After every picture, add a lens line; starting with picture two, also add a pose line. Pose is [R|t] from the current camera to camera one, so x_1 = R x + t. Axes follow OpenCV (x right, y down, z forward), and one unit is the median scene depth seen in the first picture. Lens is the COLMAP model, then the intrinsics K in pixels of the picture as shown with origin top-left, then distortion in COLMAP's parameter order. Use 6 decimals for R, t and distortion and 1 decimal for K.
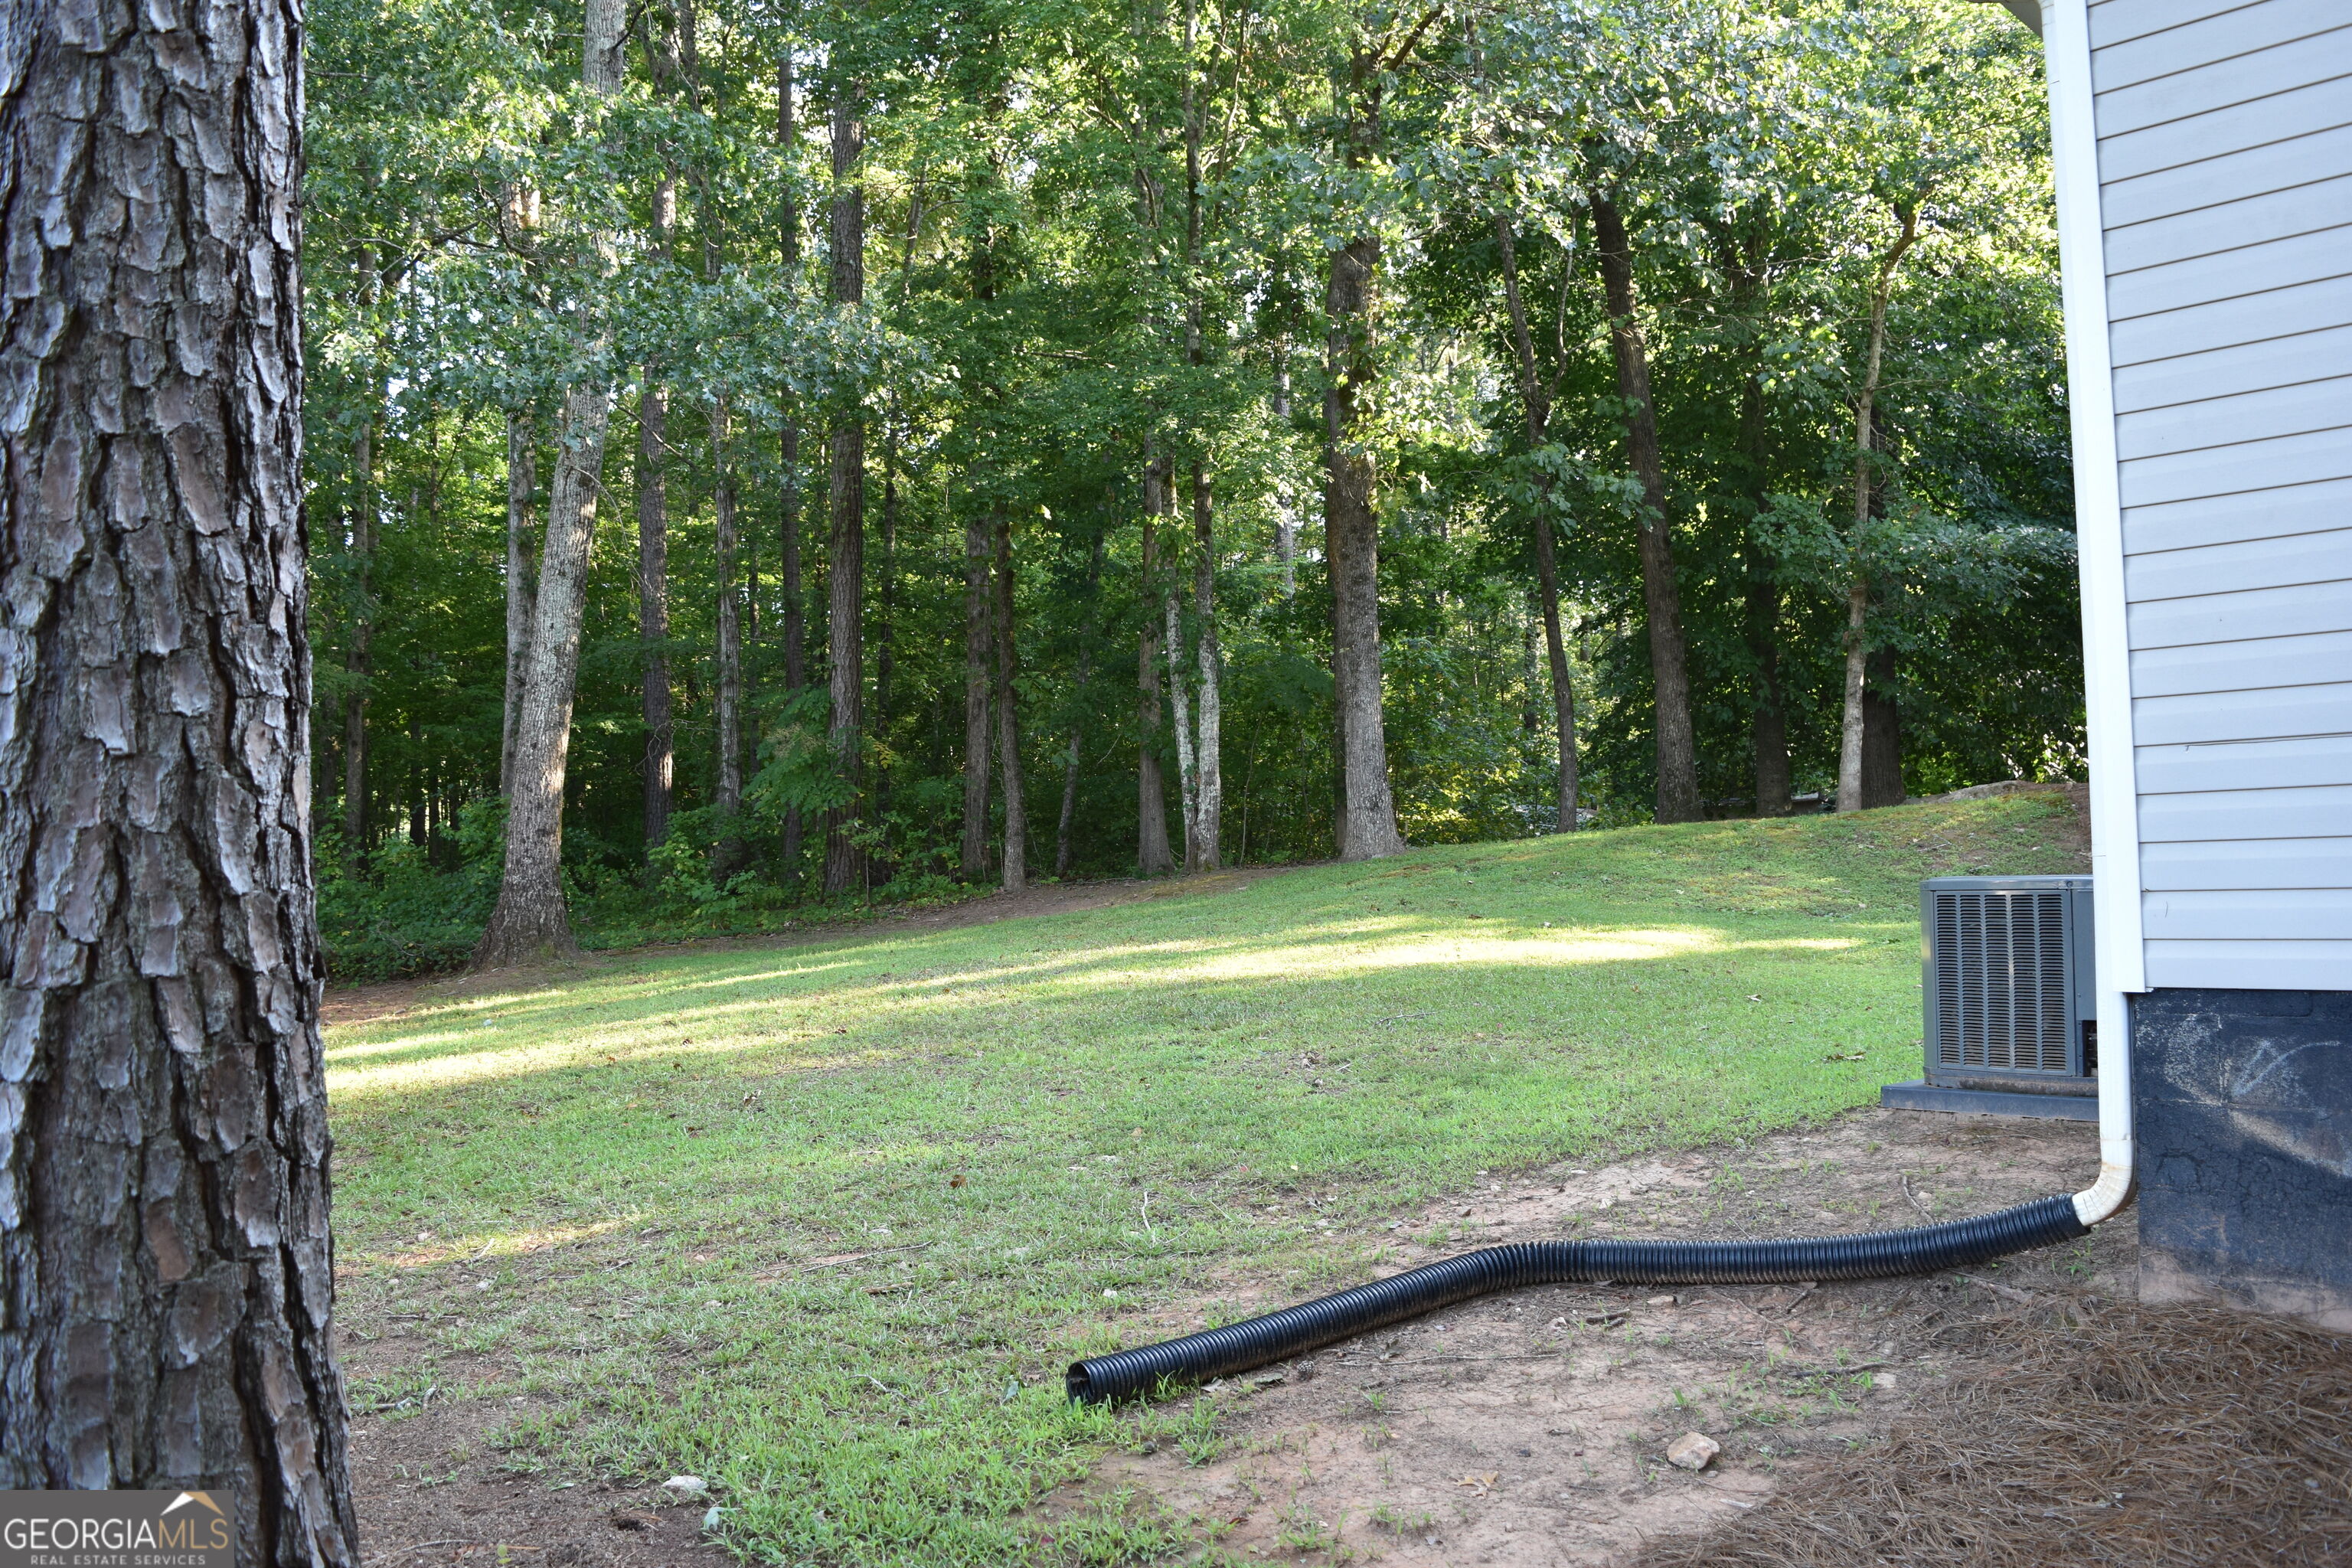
lens RADIAL K [[1860.8, 0, 1176.0], [0, 1860.8, 784.0], [0, 0, 1]] dist [-0.086630, 0.013126]
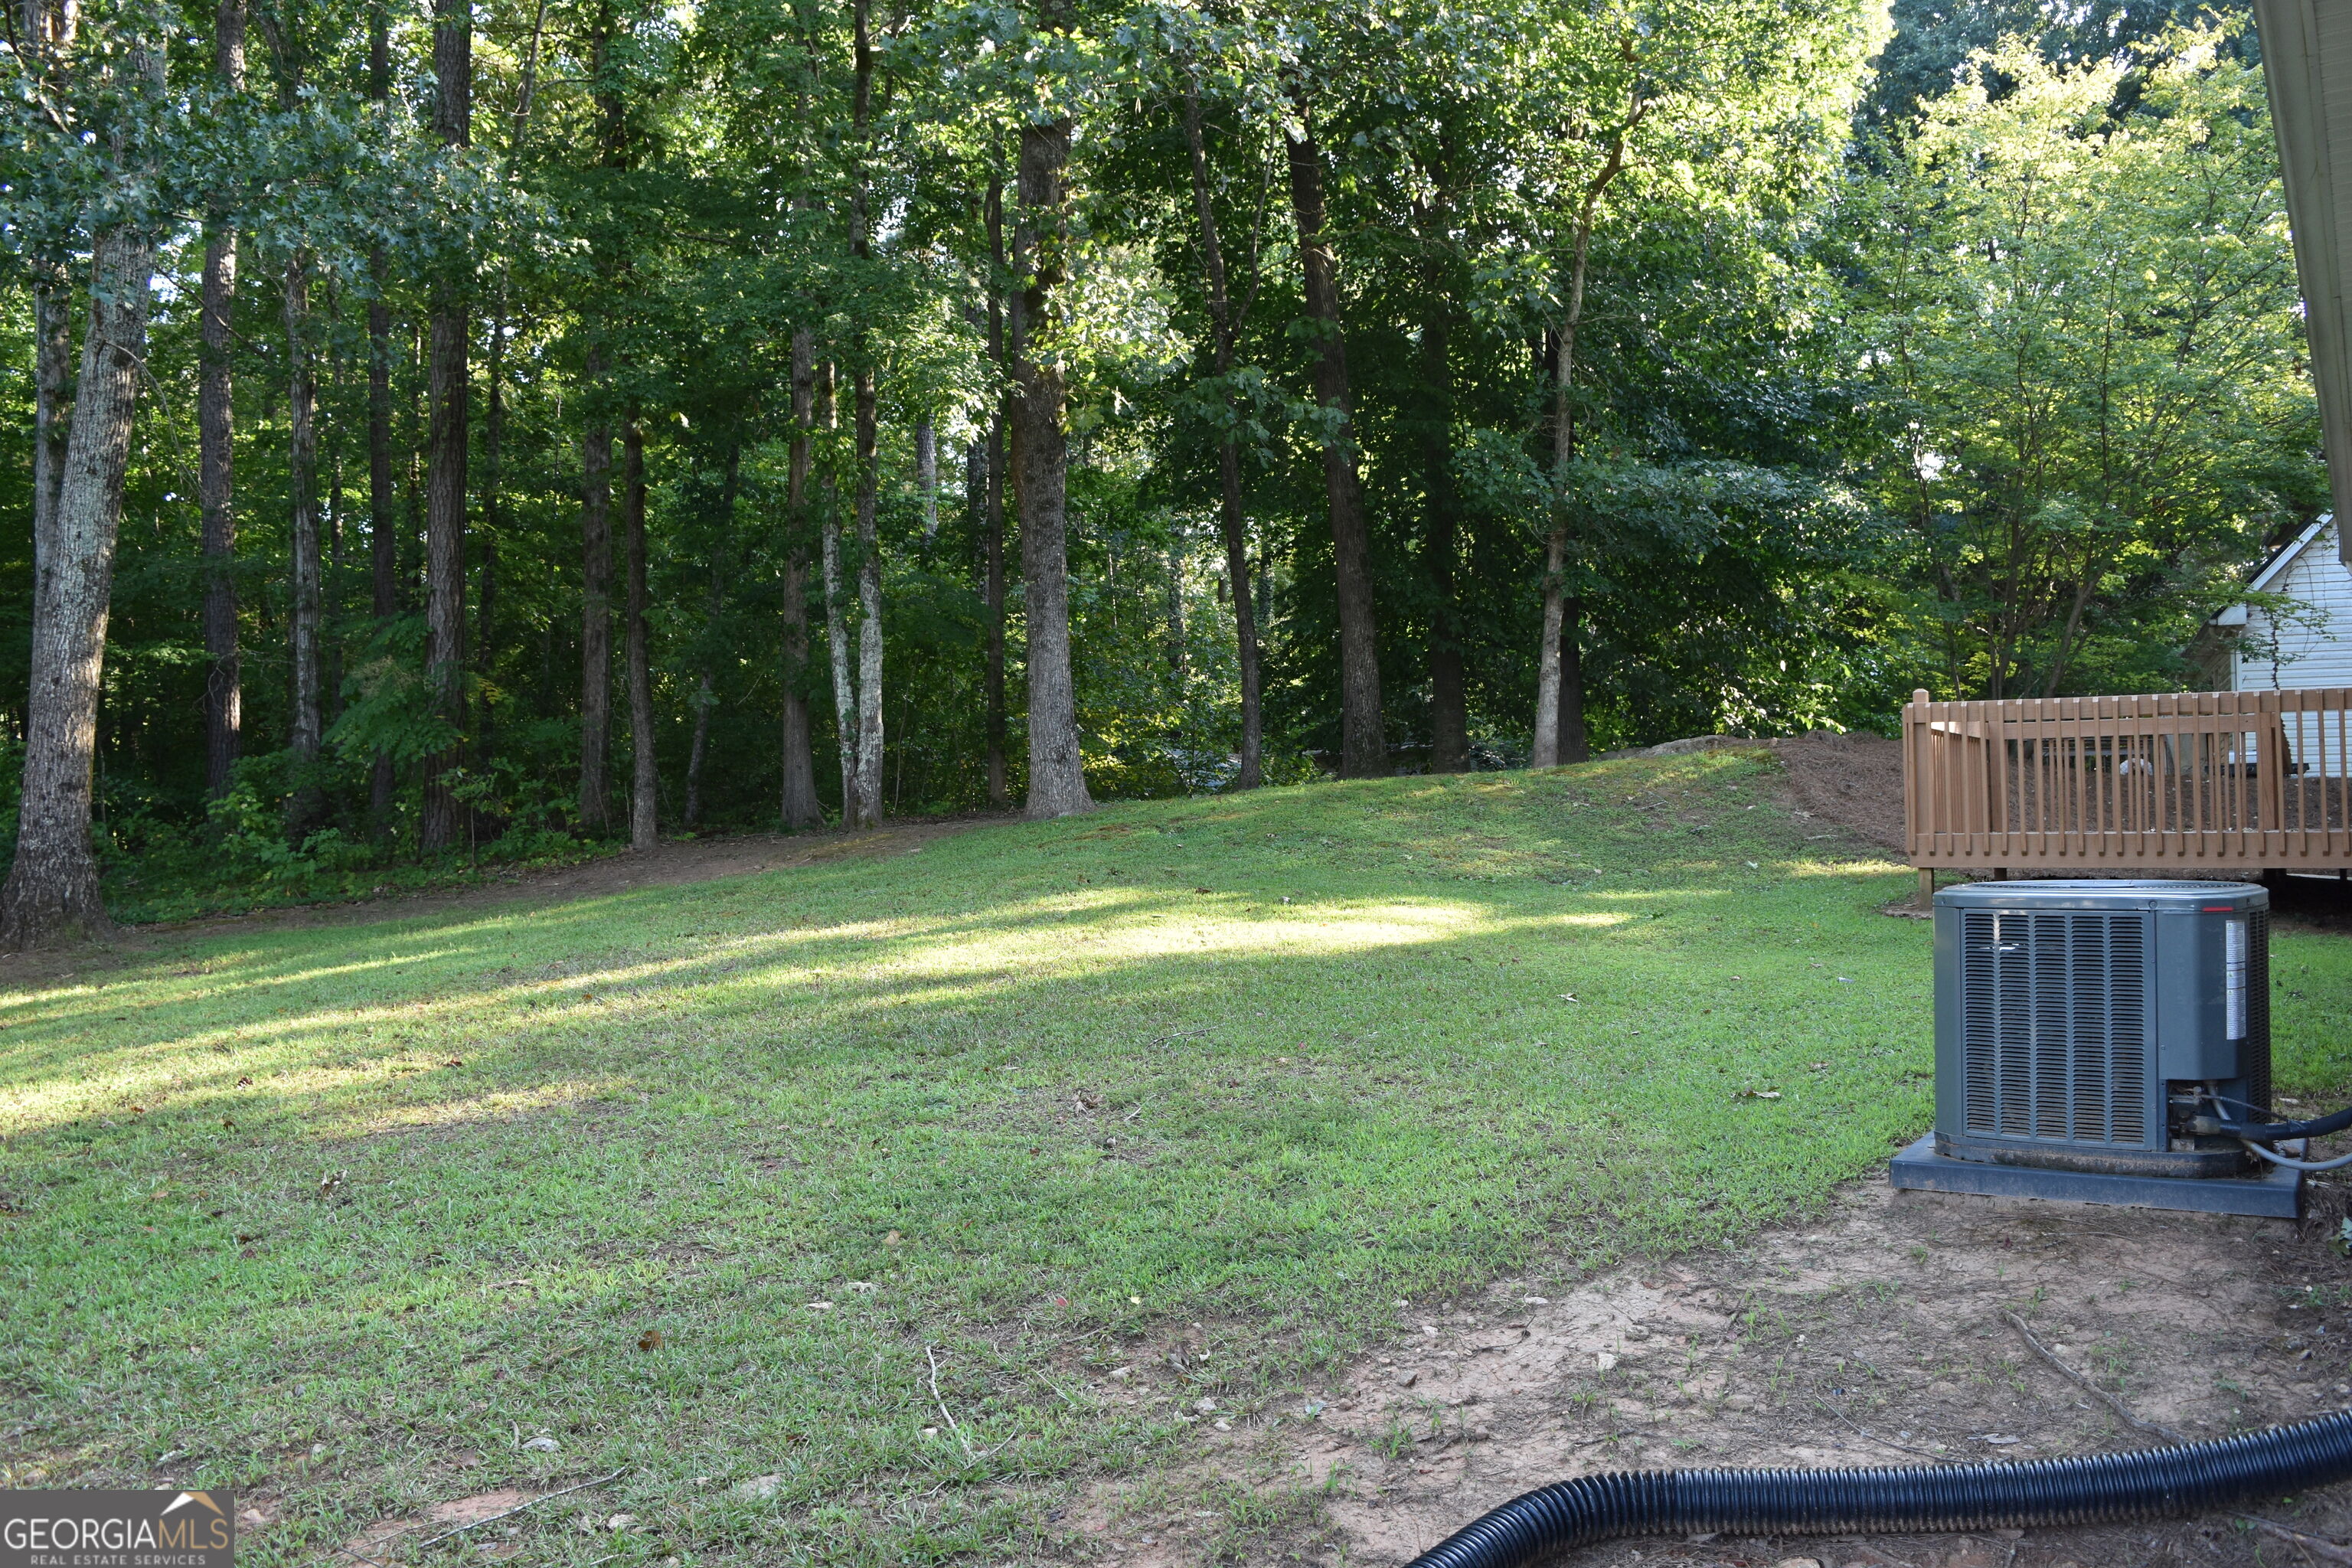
lens RADIAL K [[1860.8, 0, 1176.0], [0, 1860.8, 784.0], [0, 0, 1]] dist [-0.086630, 0.013126]
pose [[0.978859, 0.002477, 0.204520, -0.023479], [-0.009343, 0.999424, 0.032611, -0.005476], [-0.204321, -0.033832, 0.978319, 0.106723]]
